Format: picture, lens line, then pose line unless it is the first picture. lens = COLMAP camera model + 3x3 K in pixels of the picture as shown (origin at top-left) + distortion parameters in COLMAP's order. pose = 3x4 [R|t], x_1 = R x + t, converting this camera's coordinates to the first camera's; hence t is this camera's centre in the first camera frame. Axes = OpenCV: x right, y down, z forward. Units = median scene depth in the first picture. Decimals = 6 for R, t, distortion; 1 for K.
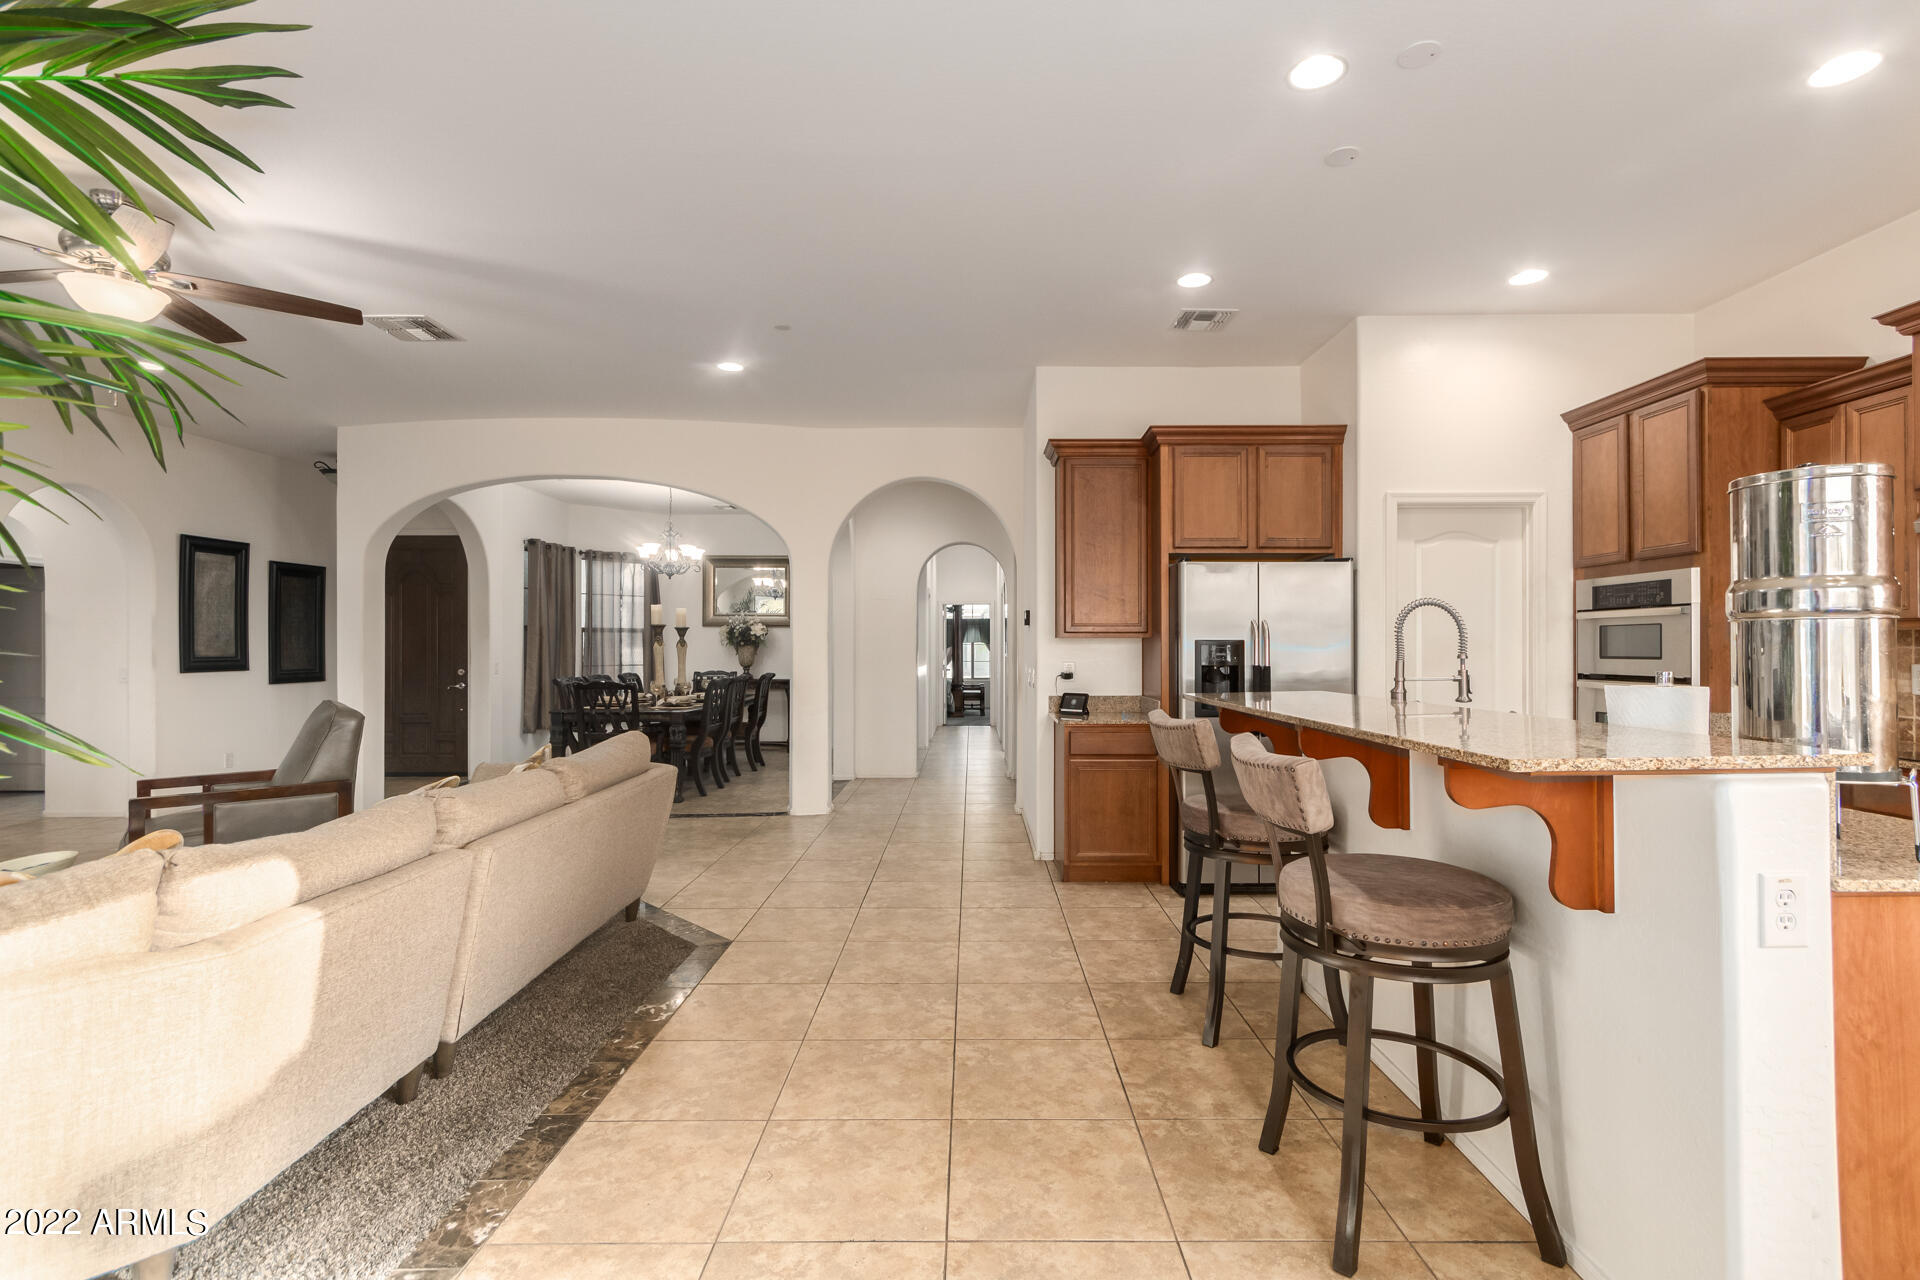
lens RADIAL K [[890.1, 0, 972.4], [0, 890.1, 642.8], [0, 0, 1]] dist [0.005162, 0.000695]
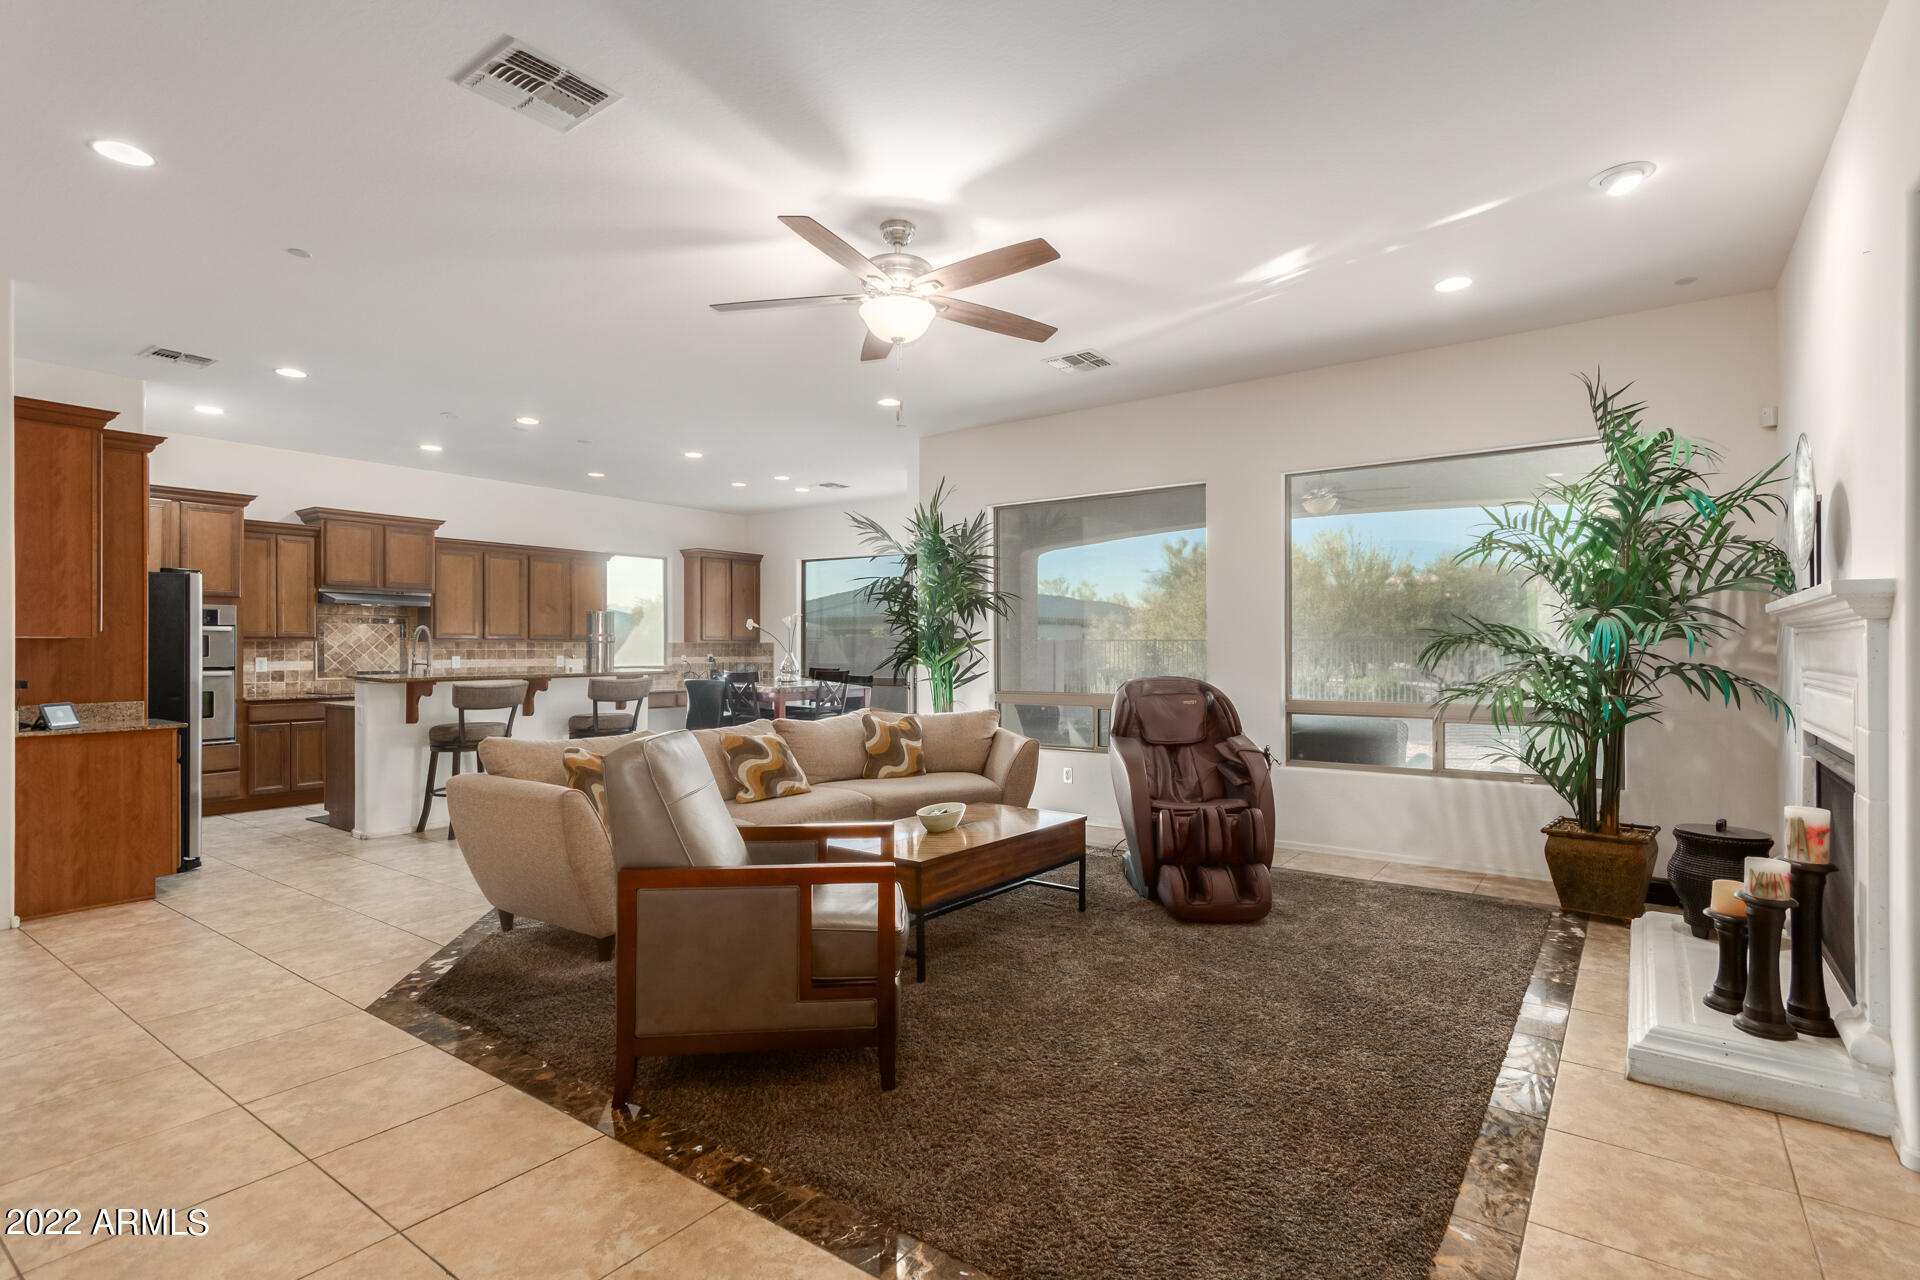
lens RADIAL K [[931.7, 0, 961.3], [0, 931.7, 645.4], [0, 0, 1]] dist [0.021797, 0.000314]
pose [[-0.801638, 0.003307, 0.597801, -1.065547], [-0.002078, 0.999963, -0.008318, 0.006295], [-0.597807, -0.007910, -0.801601, 1.169245]]
